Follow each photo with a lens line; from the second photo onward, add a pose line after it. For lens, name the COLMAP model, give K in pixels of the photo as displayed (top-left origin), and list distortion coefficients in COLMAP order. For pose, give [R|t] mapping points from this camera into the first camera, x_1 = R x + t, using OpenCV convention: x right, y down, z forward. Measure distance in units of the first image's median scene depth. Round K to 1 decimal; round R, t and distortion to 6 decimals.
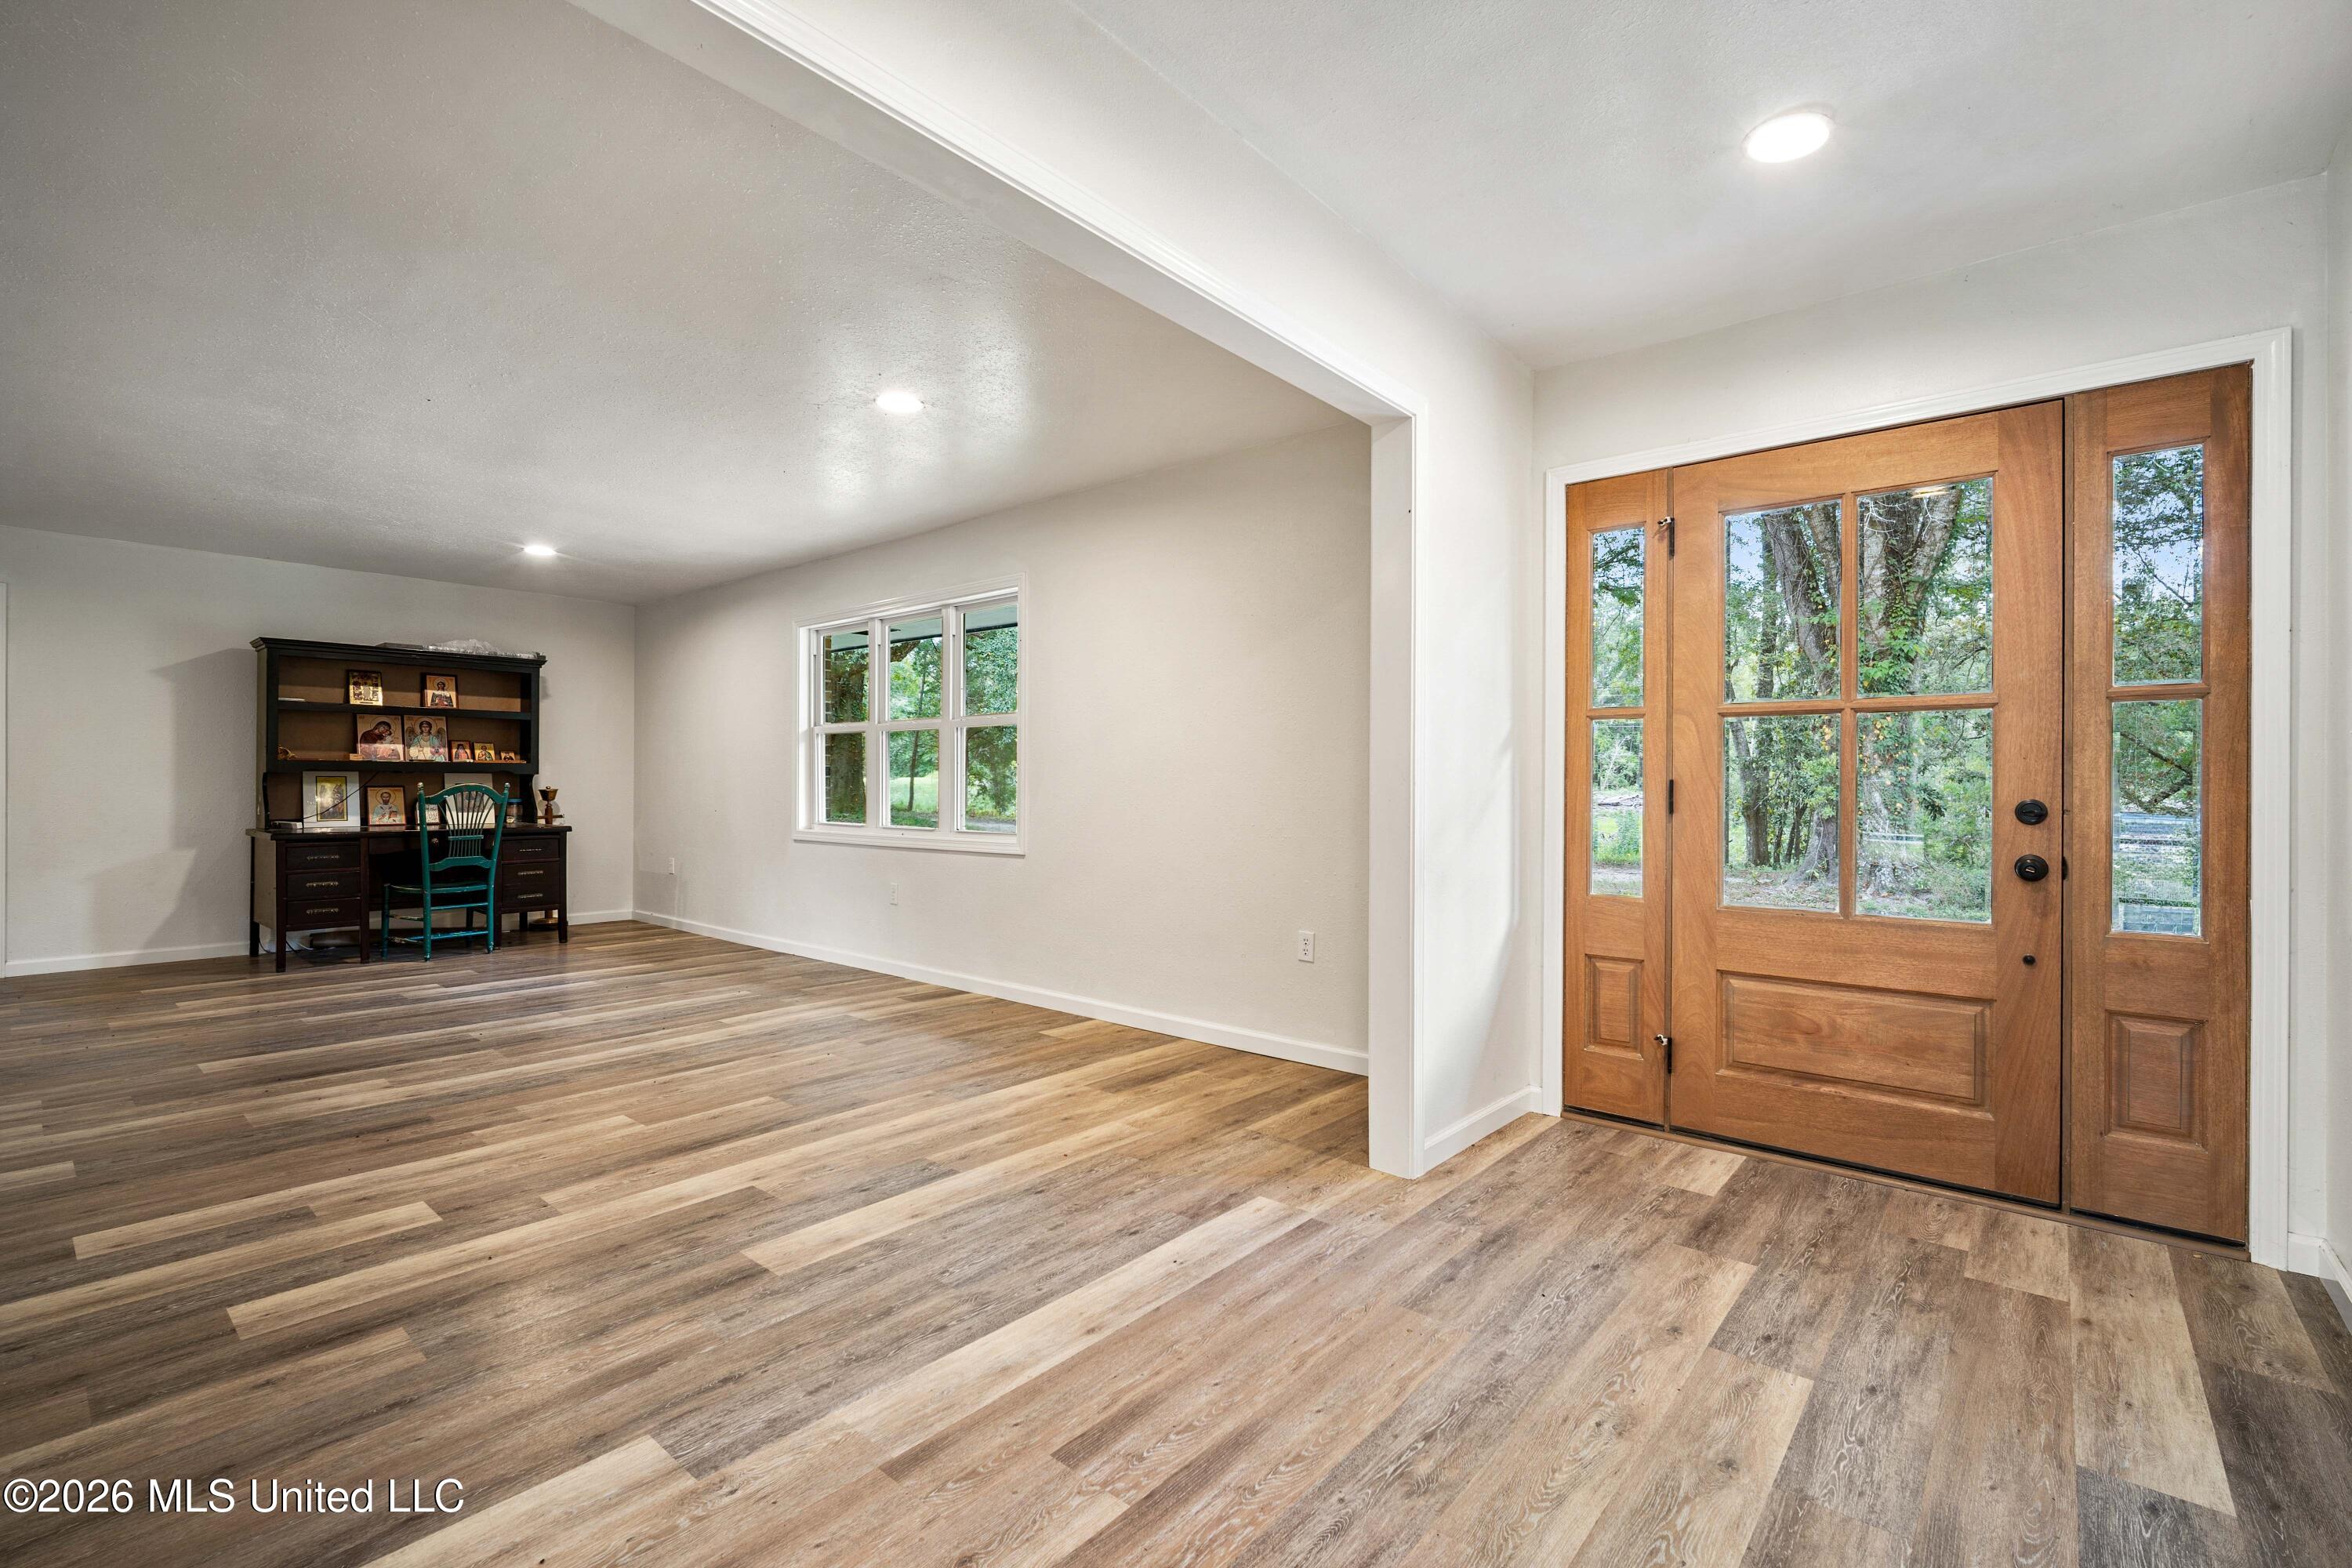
lens RADIAL K [[1060.7, 0, 1179.4], [0, 1060.7, 788.8], [0, 0, 1]] dist [-0.010589, 0.000533]
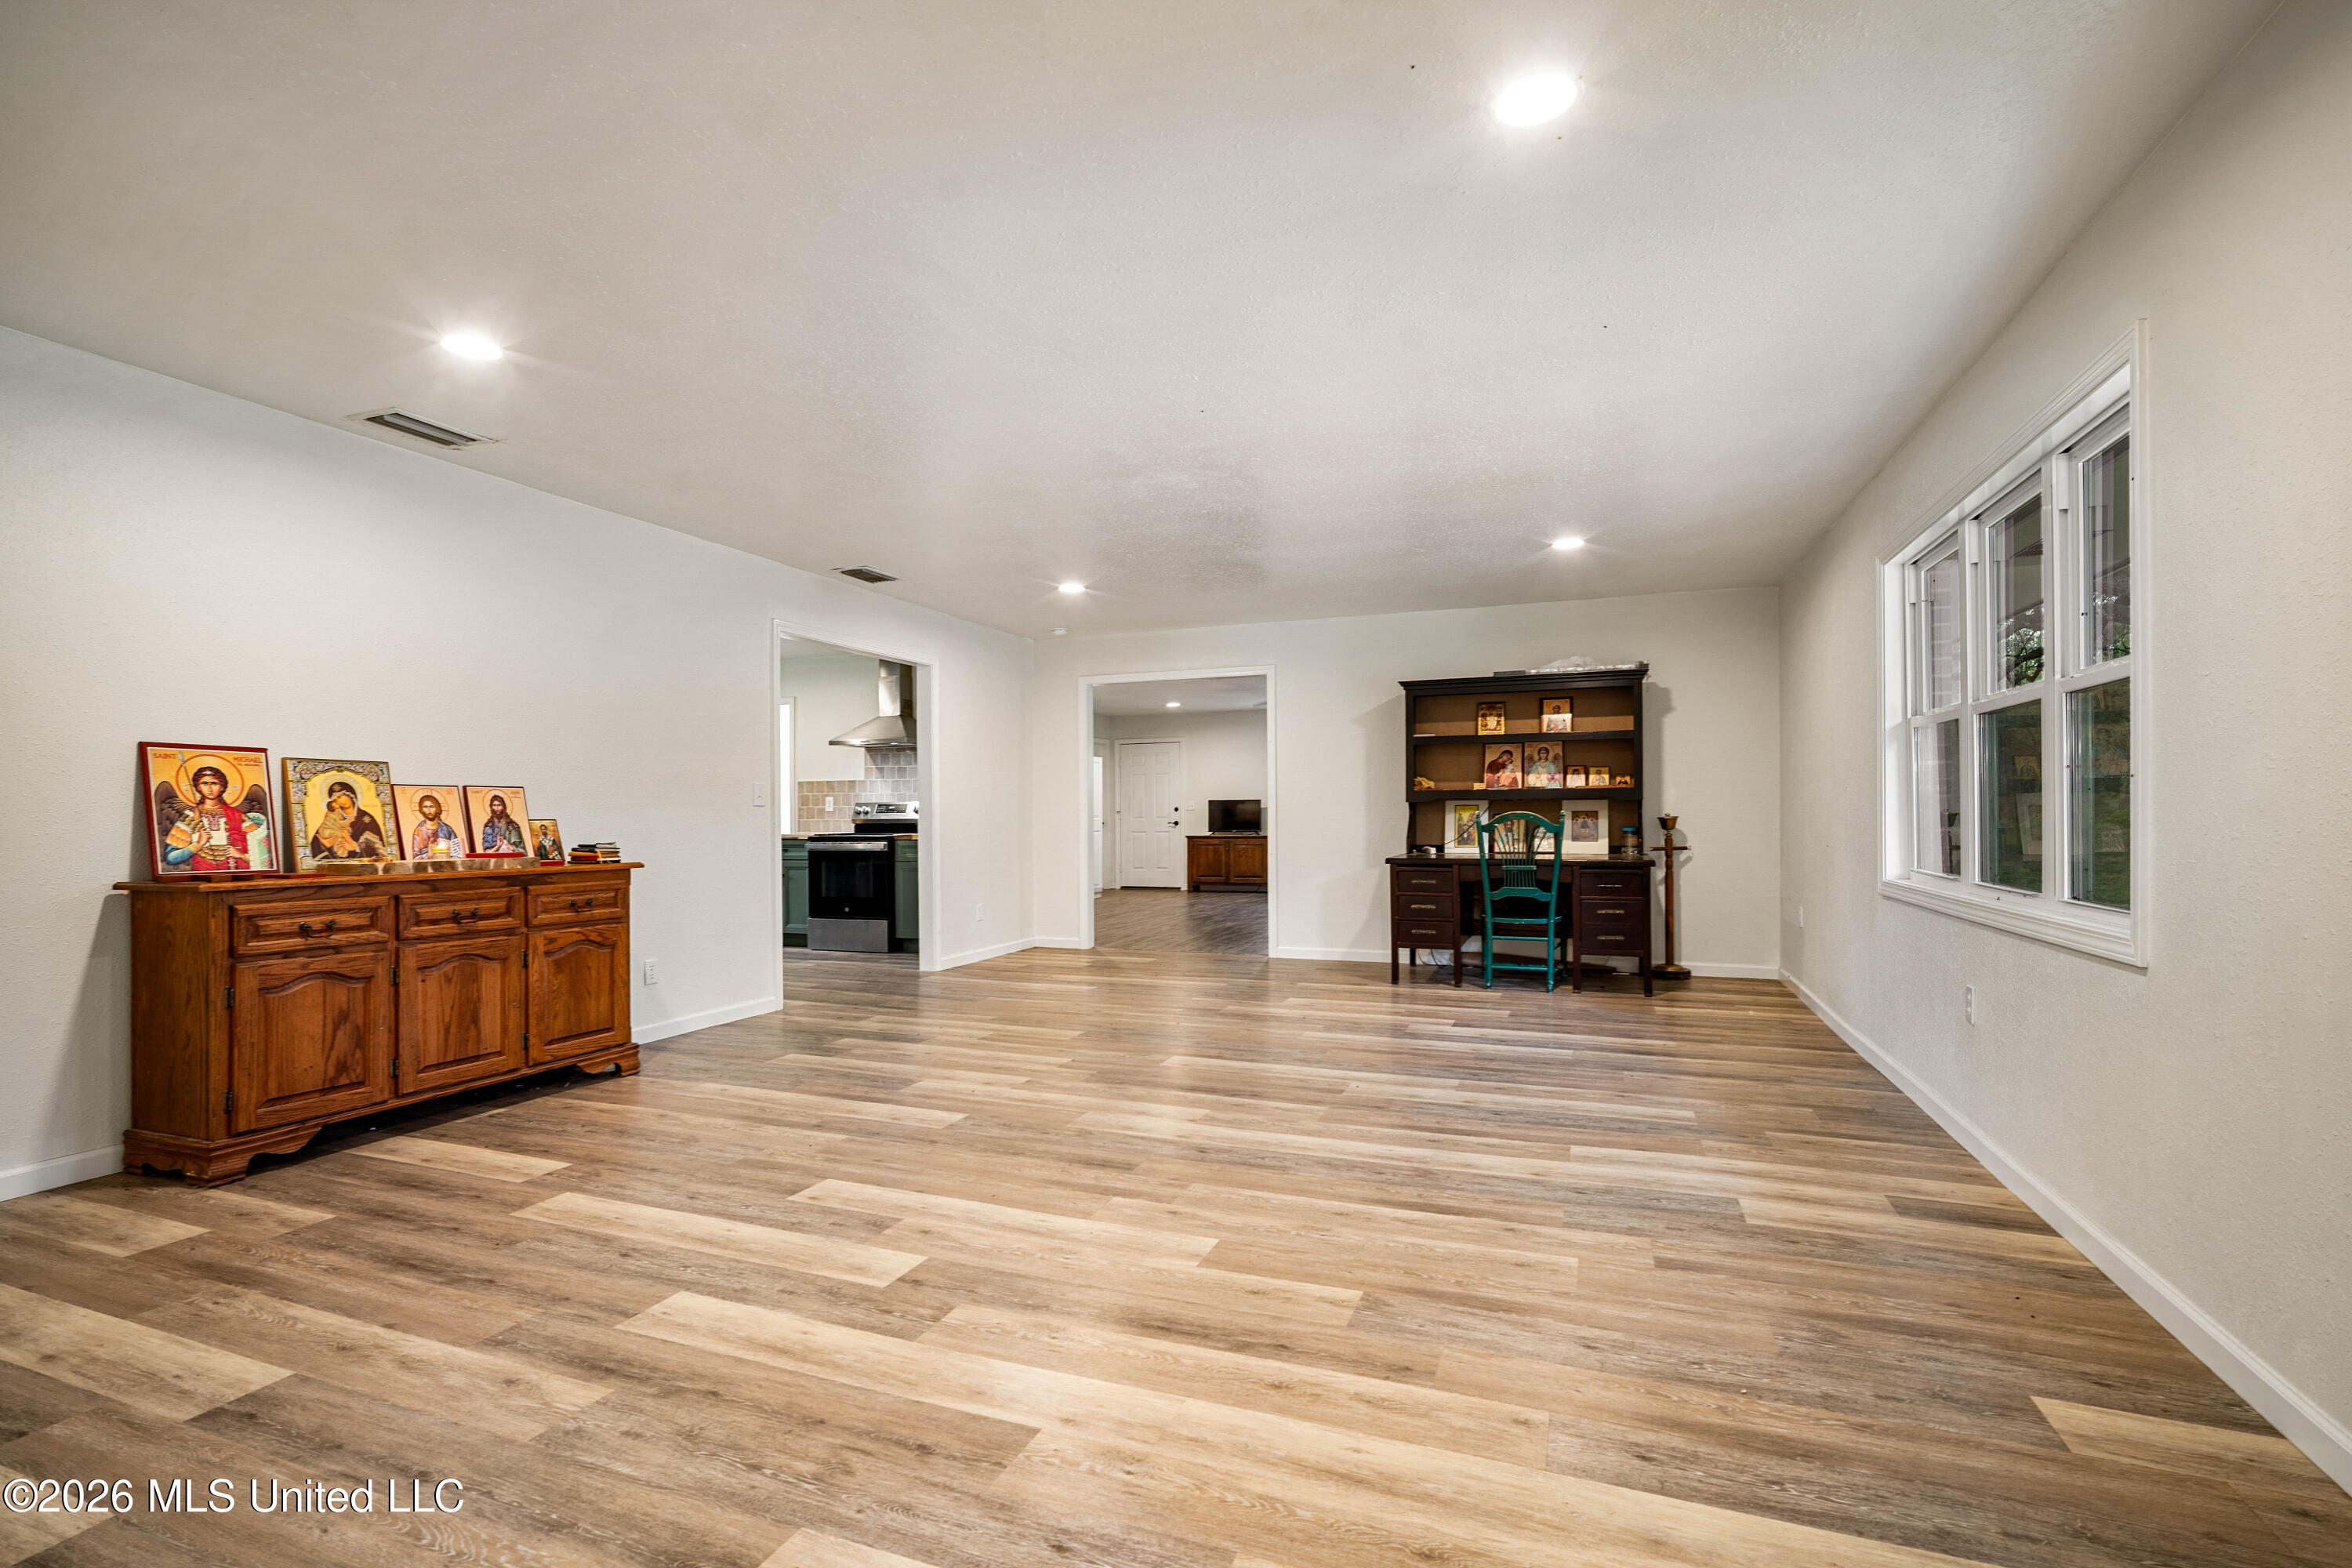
lens RADIAL K [[1060.7, 0, 1180.0], [0, 1060.7, 799.3], [0, 0, 1]] dist [-0.010589, 0.000533]
pose [[0.327128, -0.016946, -0.944828, 0.116032], [0.002464, 0.999851, -0.017080, -0.000002], [0.944977, 0.003260, 0.327121, 0.413700]]
